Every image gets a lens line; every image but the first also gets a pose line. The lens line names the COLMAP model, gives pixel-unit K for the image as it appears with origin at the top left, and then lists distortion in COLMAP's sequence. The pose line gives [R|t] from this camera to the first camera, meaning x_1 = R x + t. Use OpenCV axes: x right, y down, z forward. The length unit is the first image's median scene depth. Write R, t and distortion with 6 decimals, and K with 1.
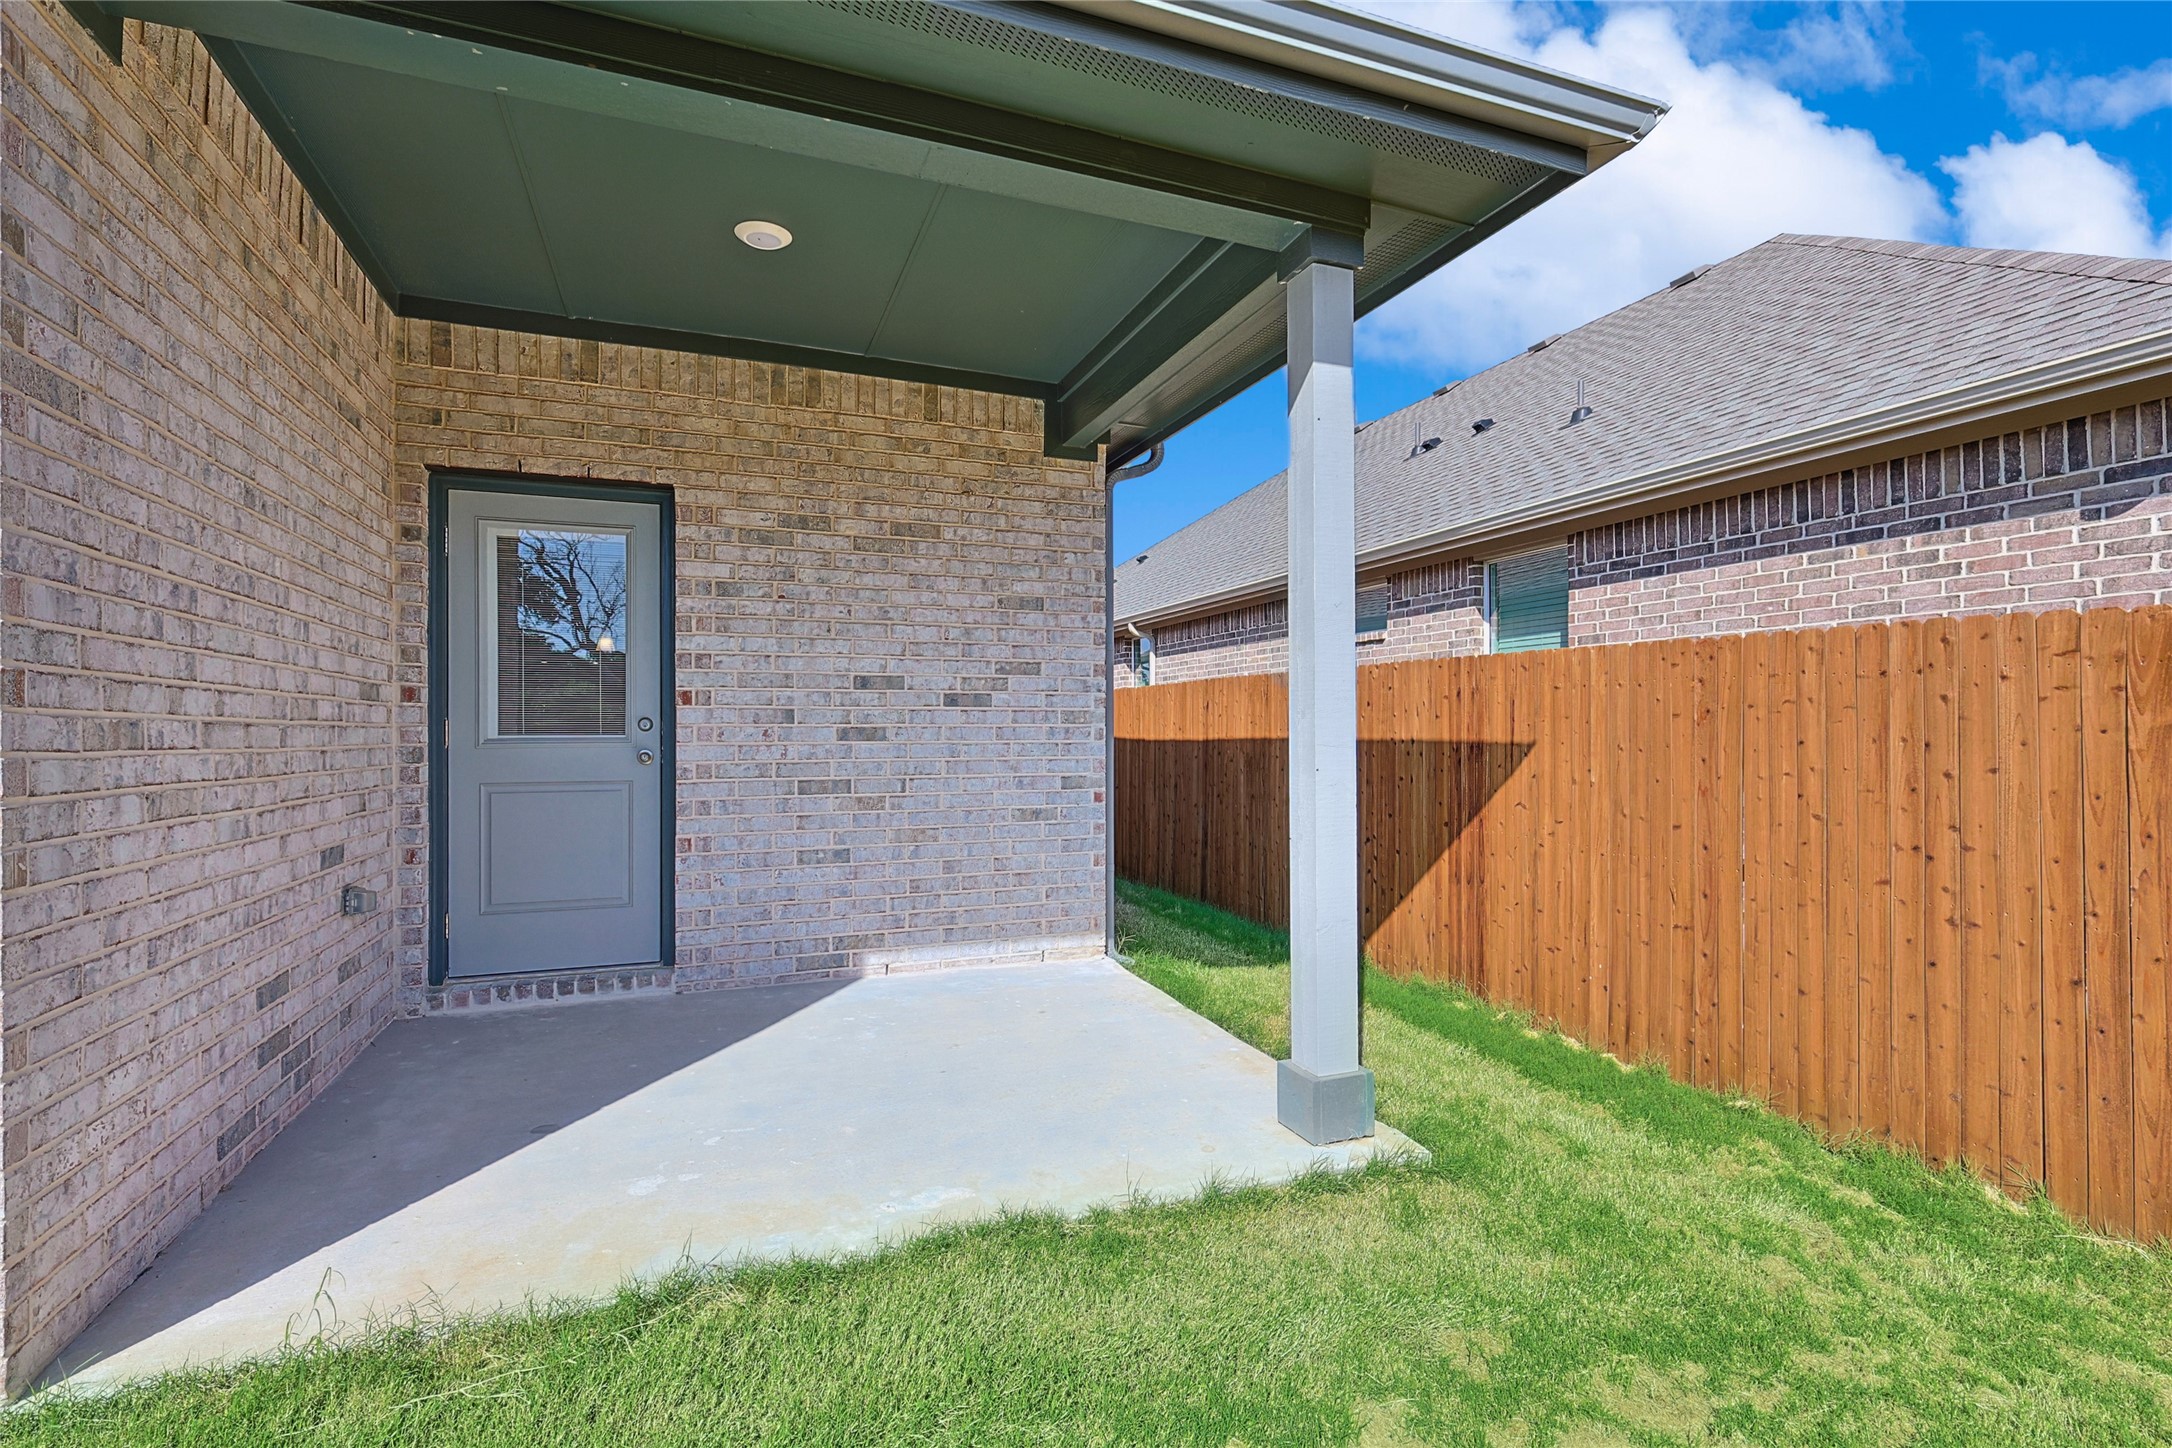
lens RADIAL K [[1033.0, 0, 1095.5], [0, 1033.0, 741.3], [0, 0, 1]] dist [0.001126, -0.000069]
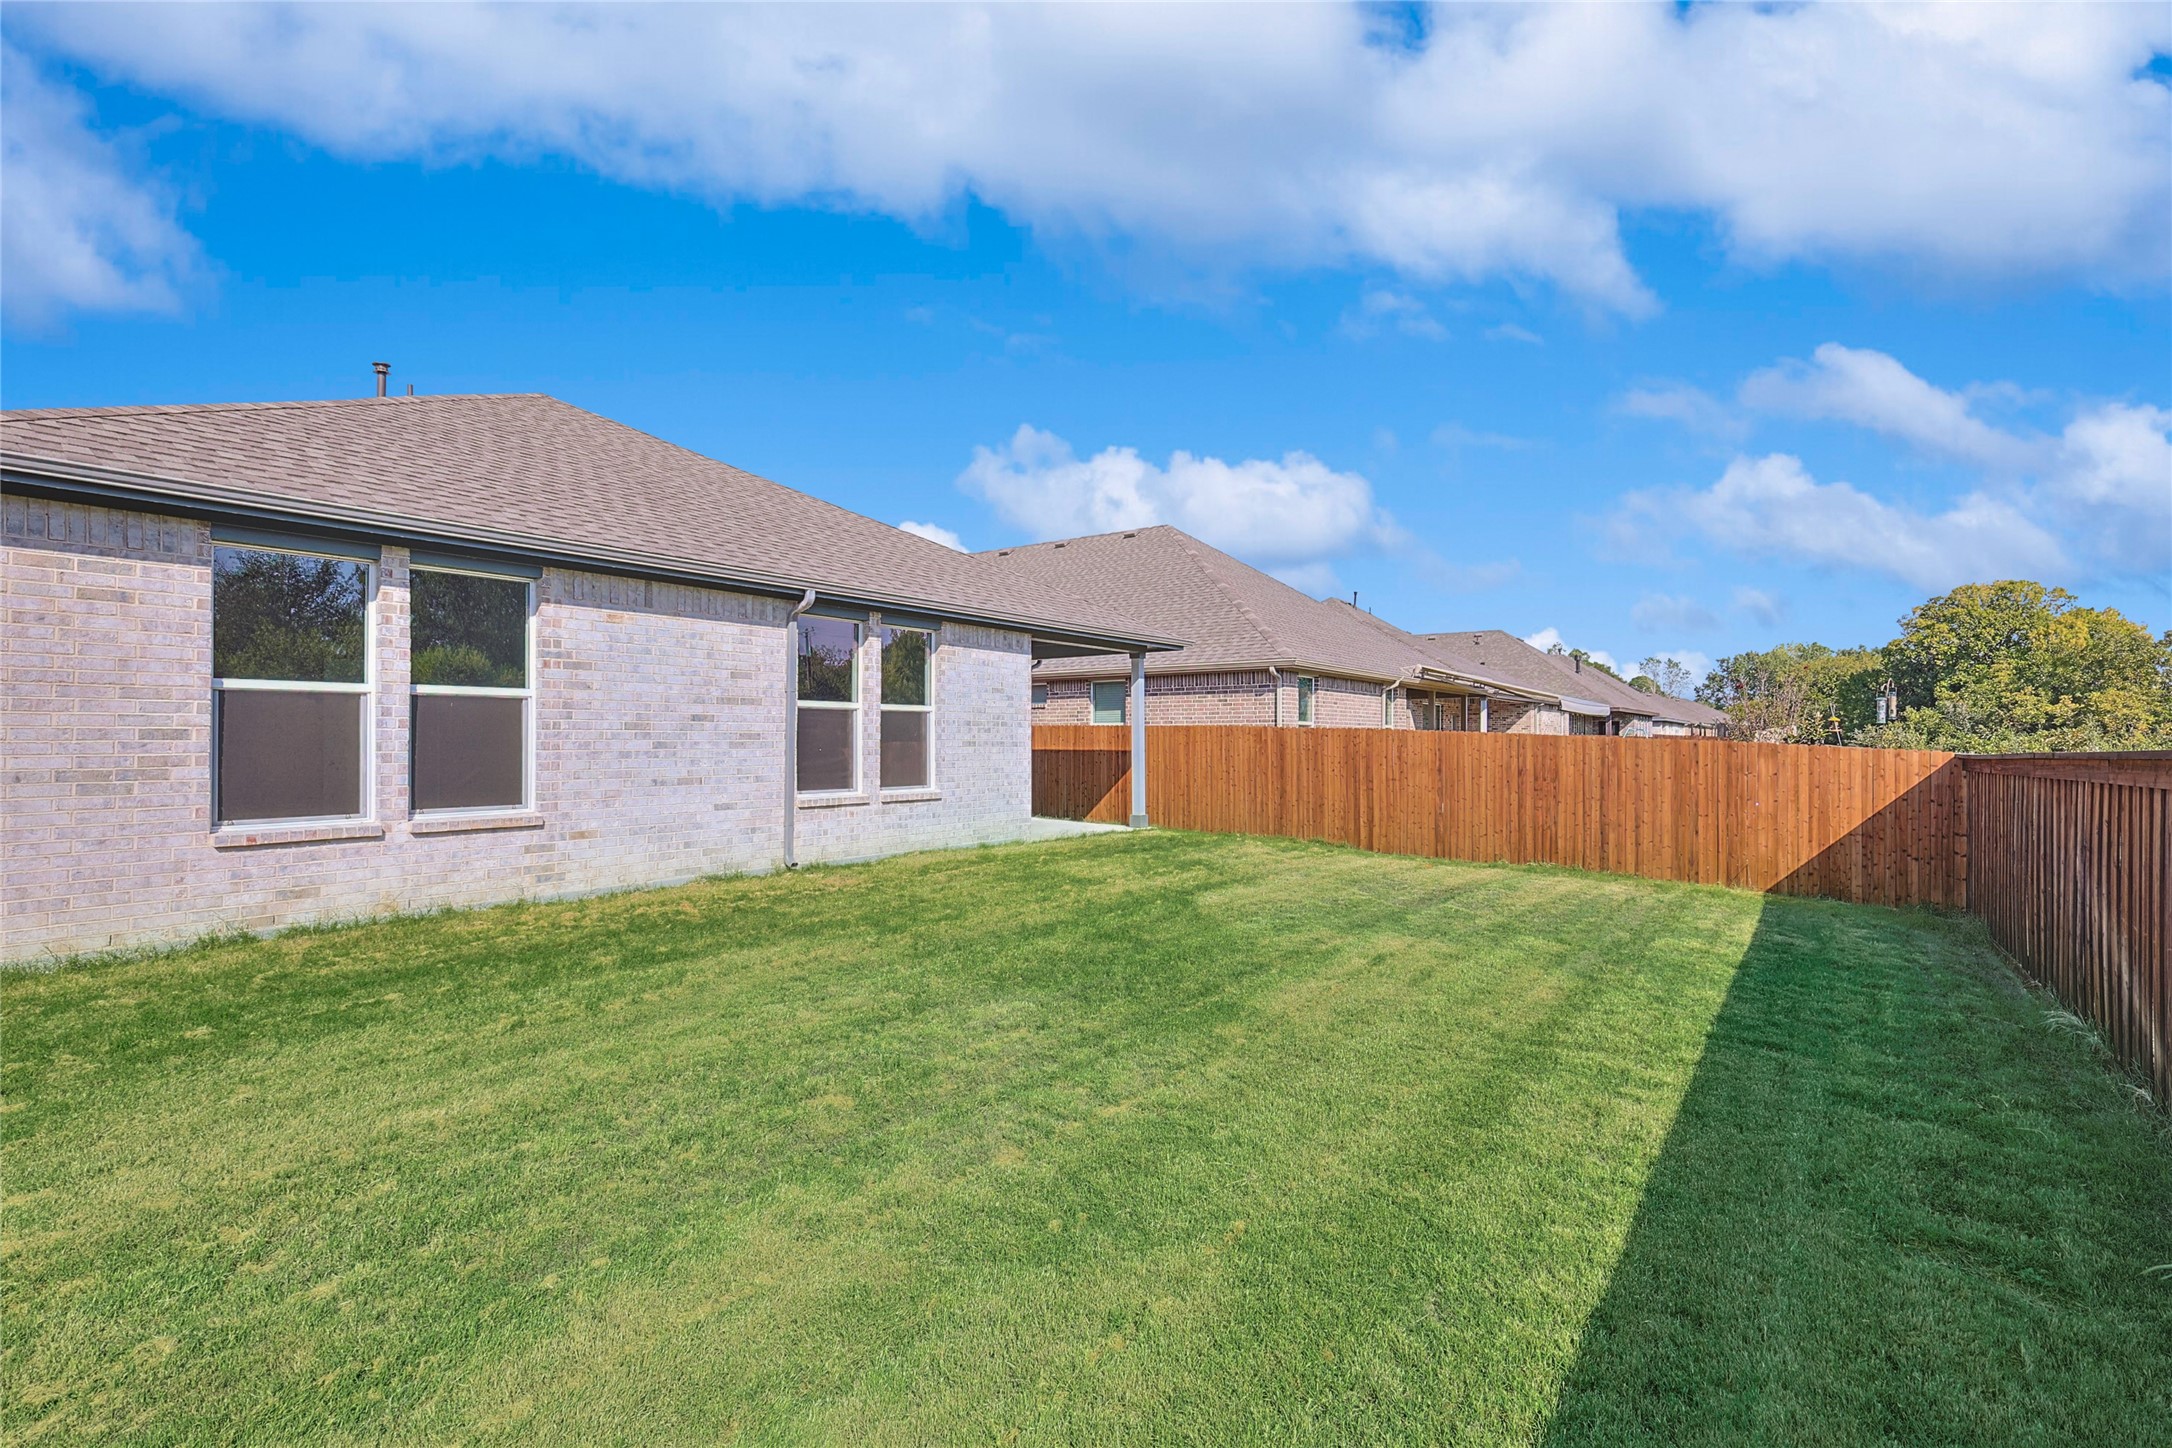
lens RADIAL K [[1033.0, 0, 1095.5], [0, 1033.0, 741.3], [0, 0, 1]] dist [0.001126, -0.000069]
pose [[0.839453, -0.004008, 0.543417, -1.495754], [0.006911, 0.999971, -0.003301, -0.018894], [-0.543388, 0.006527, 0.839456, -1.736916]]
